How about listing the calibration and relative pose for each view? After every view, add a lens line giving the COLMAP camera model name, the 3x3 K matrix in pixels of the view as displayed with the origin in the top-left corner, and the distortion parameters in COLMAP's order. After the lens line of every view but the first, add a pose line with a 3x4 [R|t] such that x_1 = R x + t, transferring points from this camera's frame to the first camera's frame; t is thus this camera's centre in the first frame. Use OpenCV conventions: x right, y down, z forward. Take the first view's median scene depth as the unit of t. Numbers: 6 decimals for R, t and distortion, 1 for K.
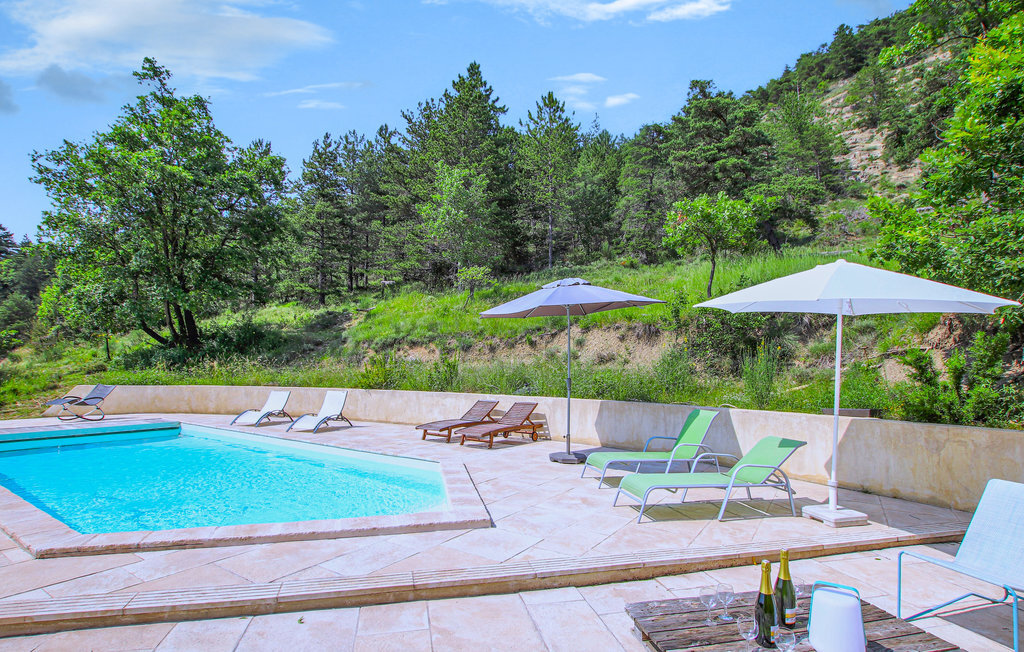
lens RADIAL K [[558.4, 0, 503.7], [0, 558.4, 394.2], [0, 0, 1]] dist [-0.039702, 0.002026]
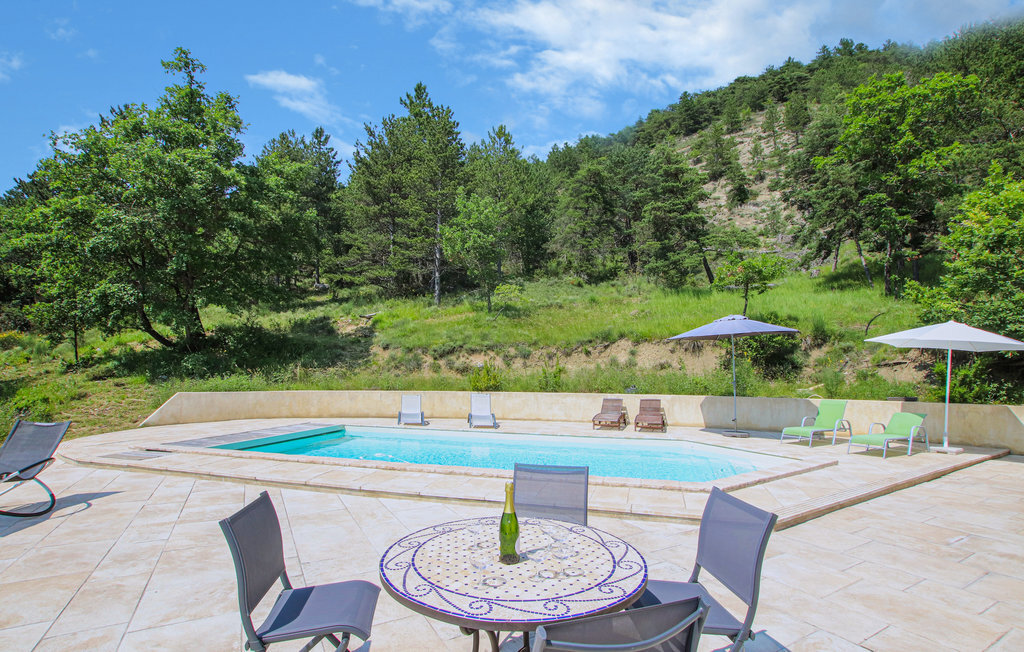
lens RADIAL K [[558.4, 0, 503.7], [0, 558.4, 394.2], [0, 0, 1]] dist [-0.039702, 0.002026]
pose [[0.939679, -0.017679, 0.341602, -0.597817], [0.018062, 0.999835, 0.002058, -0.004966], [-0.341582, 0.004237, 0.939843, -0.112305]]
